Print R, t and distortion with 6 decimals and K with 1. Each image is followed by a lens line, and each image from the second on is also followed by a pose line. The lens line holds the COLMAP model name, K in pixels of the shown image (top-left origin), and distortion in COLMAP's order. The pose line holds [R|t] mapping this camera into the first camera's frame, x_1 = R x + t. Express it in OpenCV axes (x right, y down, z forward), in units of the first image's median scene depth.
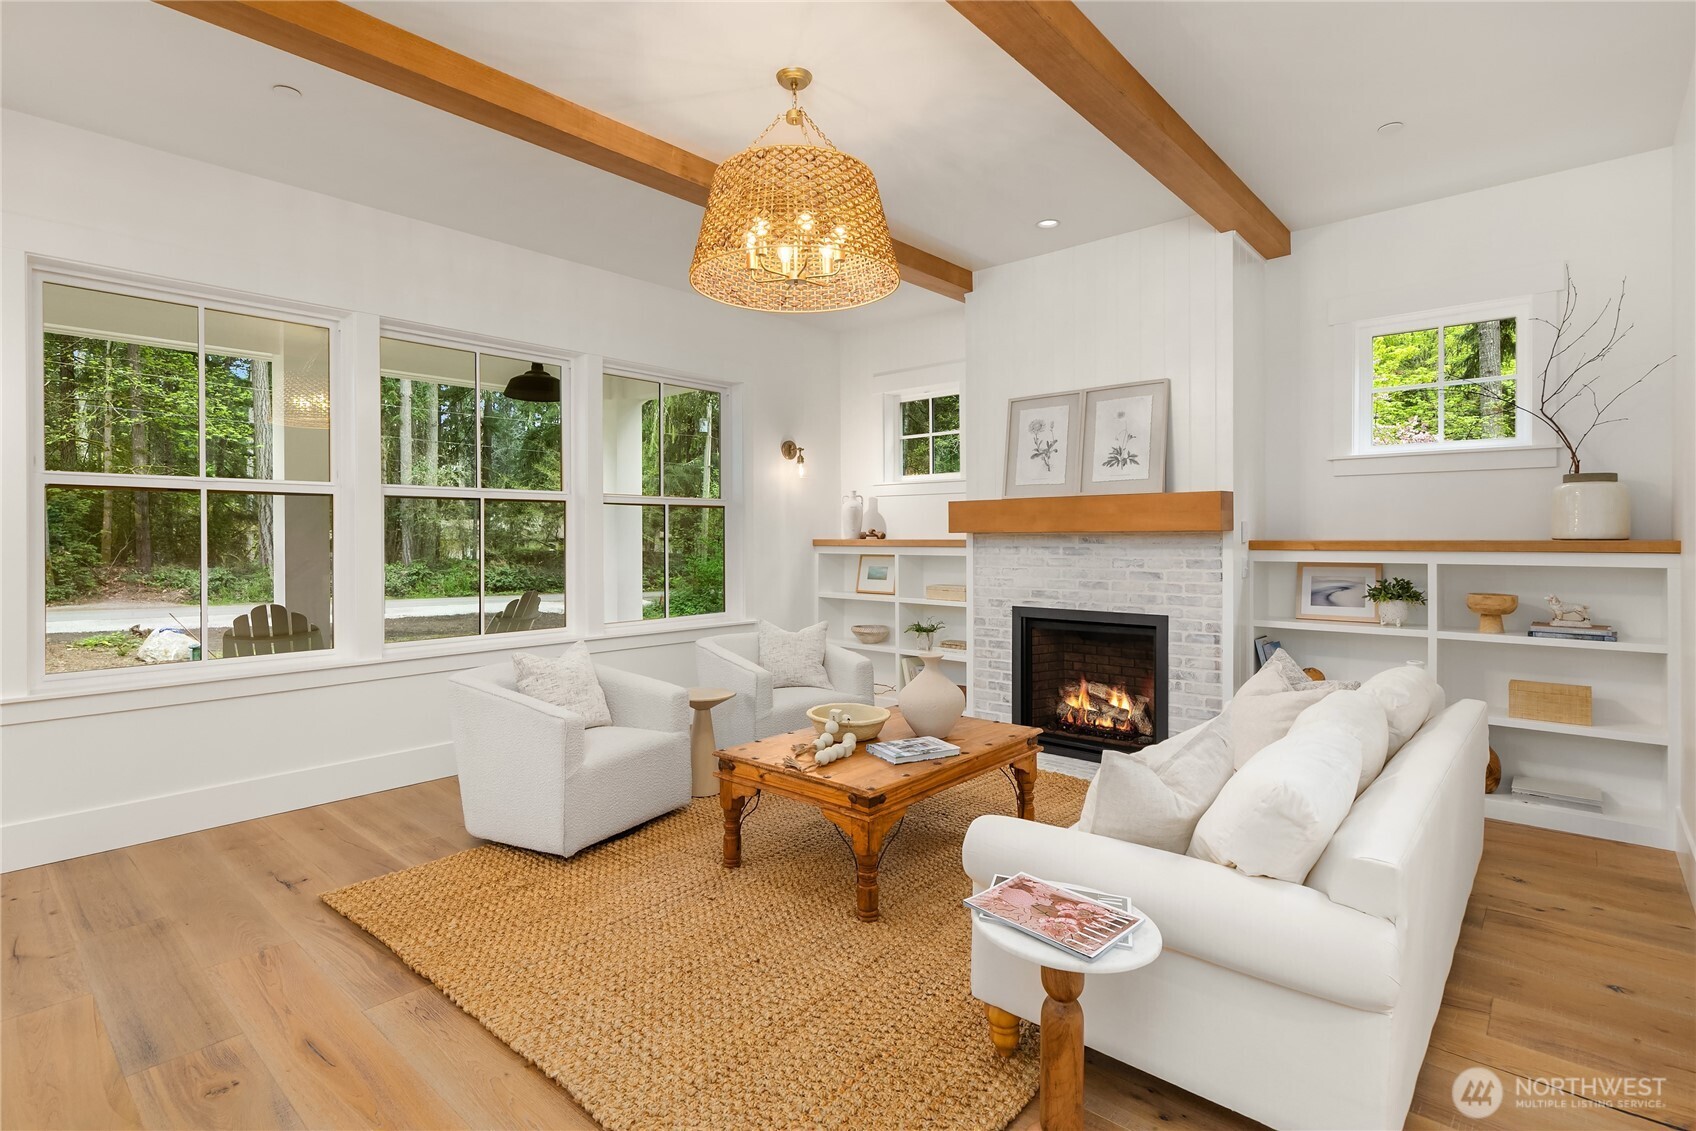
lens RADIAL K [[816.3, 0, 823.3], [0, 816.3, 530.6], [0, 0, 1]] dist [-0.002008, 0.001330]
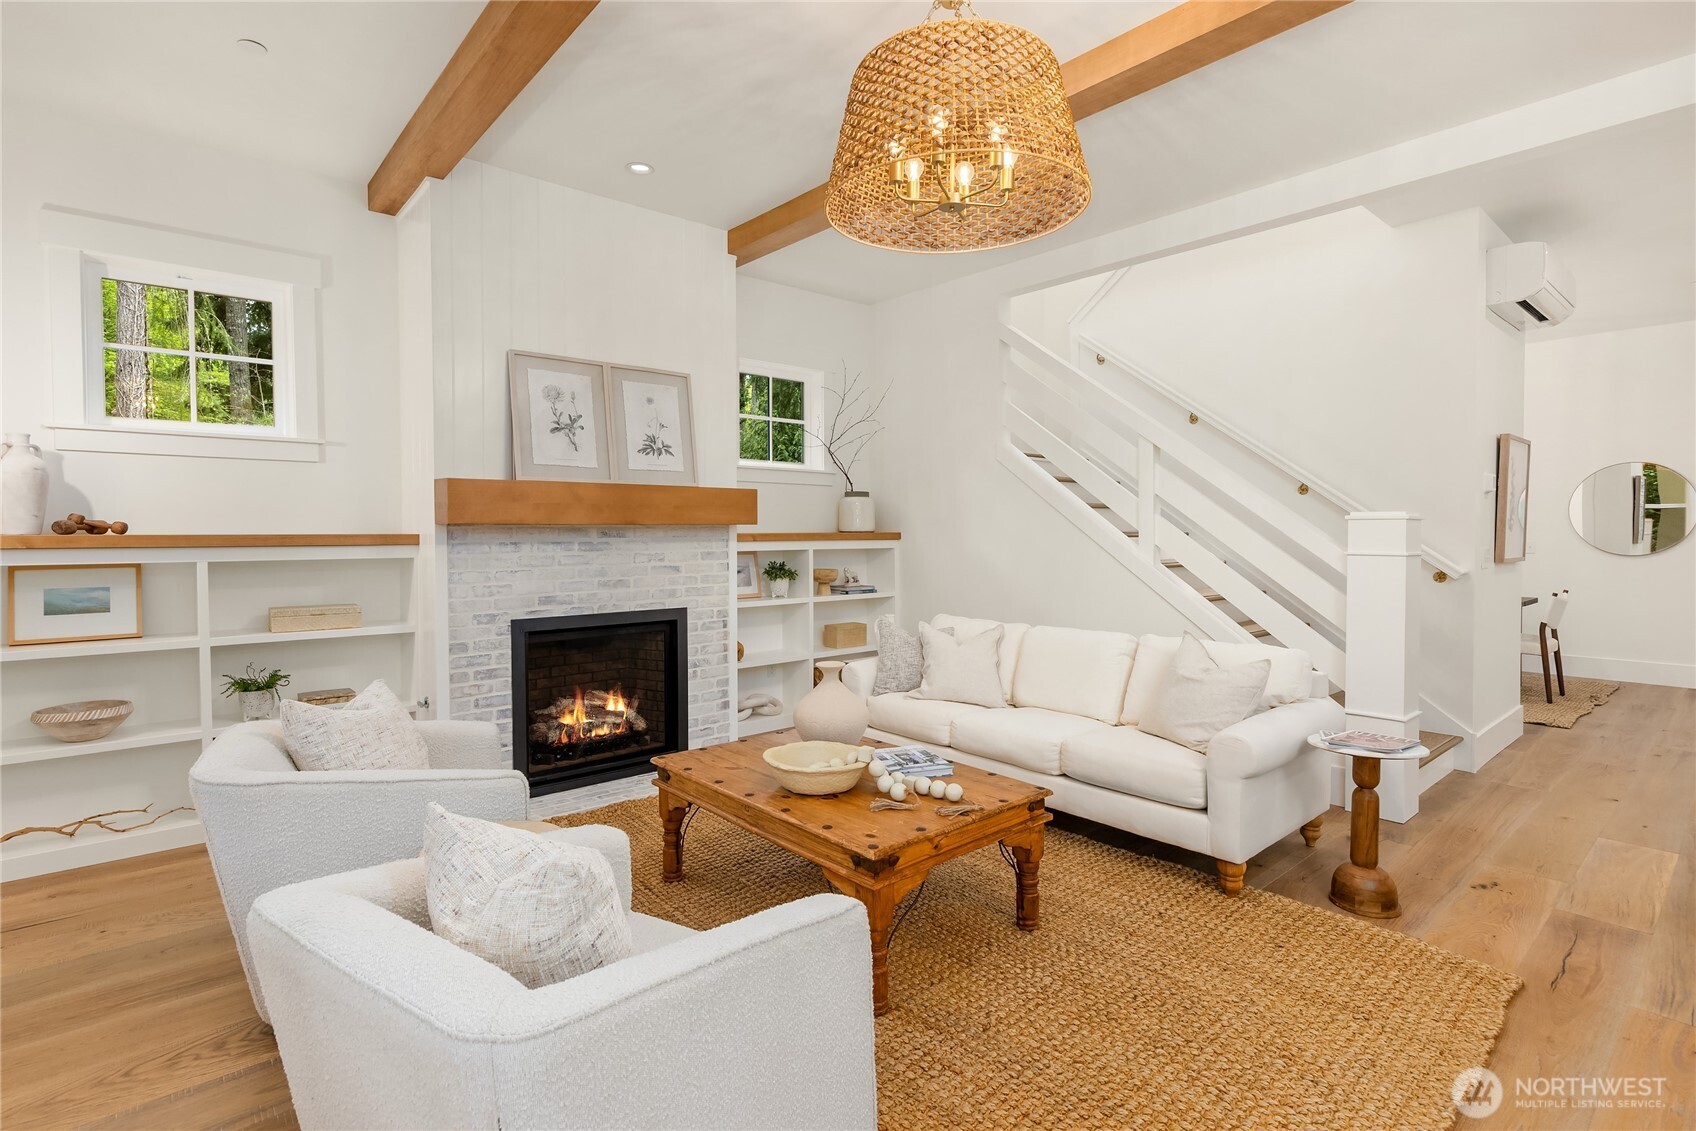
lens RADIAL K [[816.3, 0, 841.8], [0, 816.3, 557.6], [0, 0, 1]] dist [-0.002008, 0.001330]
pose [[0.124483, -0.031123, 0.991734, -0.537383], [-0.005969, 0.999466, 0.032115, 0.007578], [-0.992204, -0.009917, 0.124231, 0.648714]]
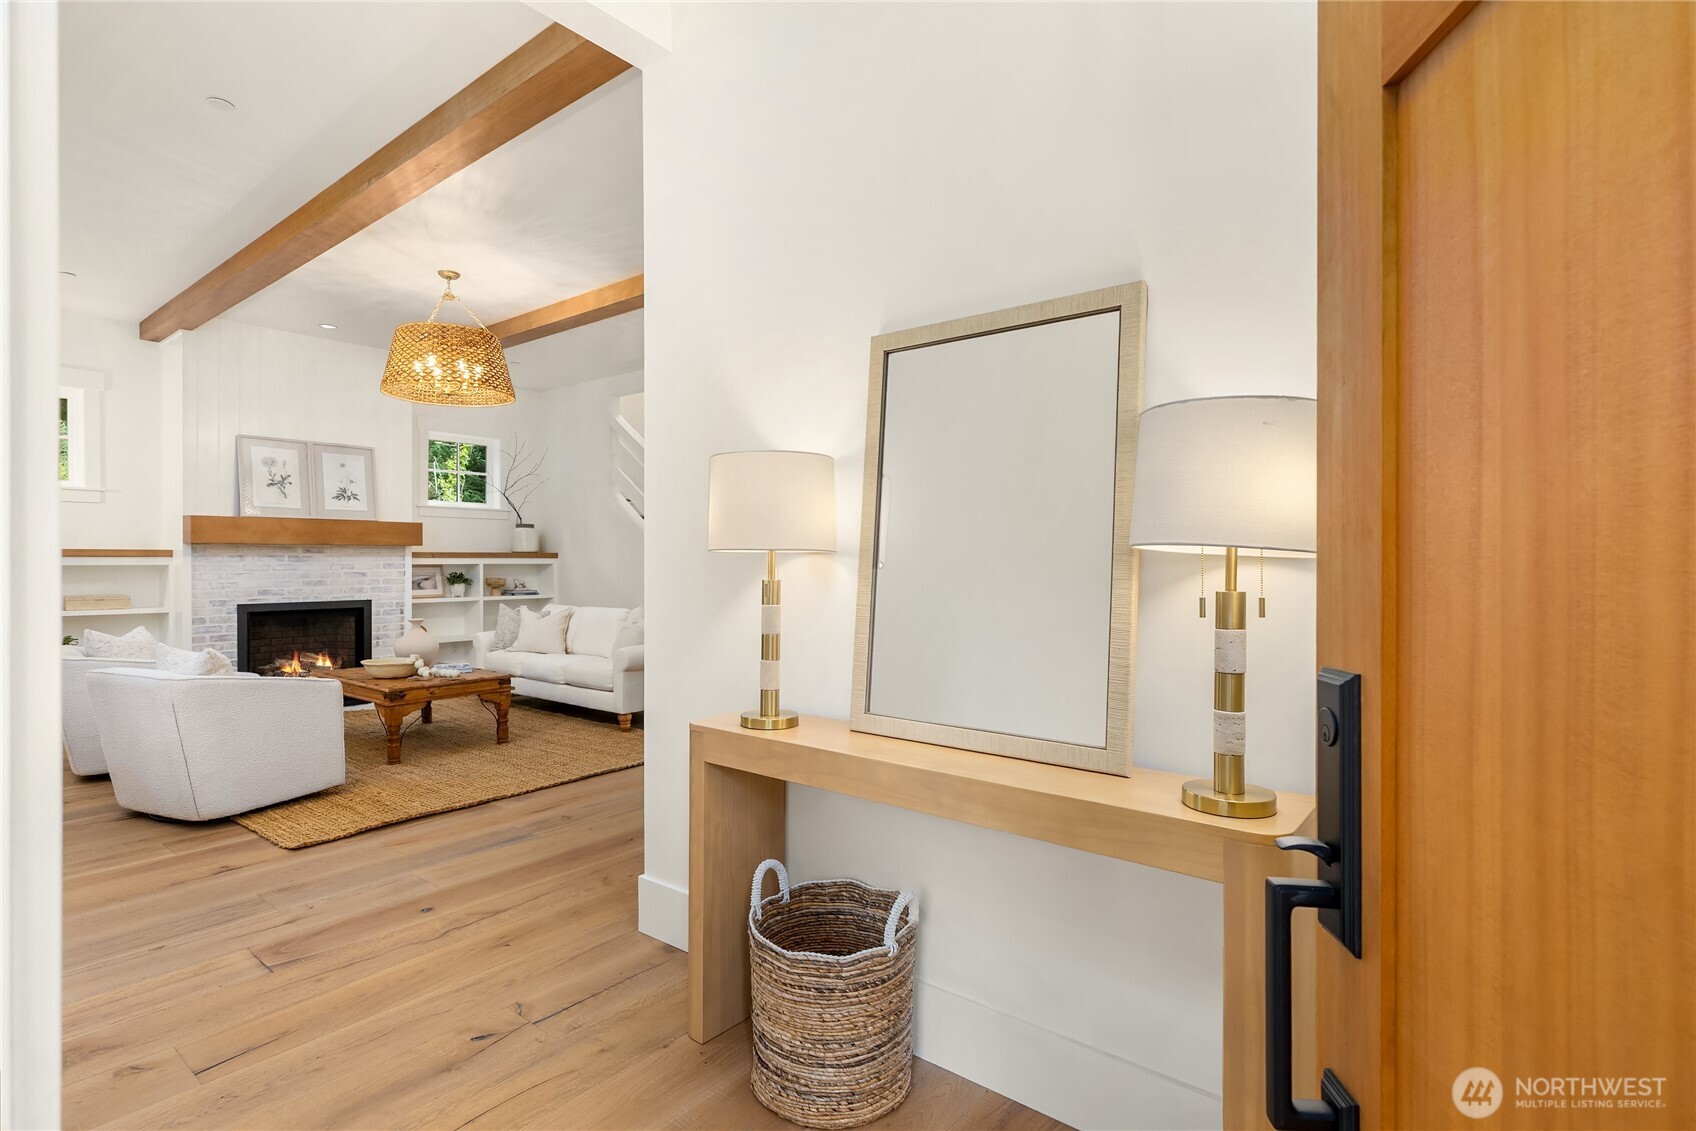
lens RADIAL K [[829.9, 0, 832.3], [0, 829.9, 567.9], [0, 0, 1]] dist [0.001758, 0.000109]
pose [[-0.044743, -0.009377, 0.998955, -1.143236], [-0.009913, 0.999911, 0.008942, 0.019771], [-0.998949, -0.009502, -0.044831, 0.183169]]
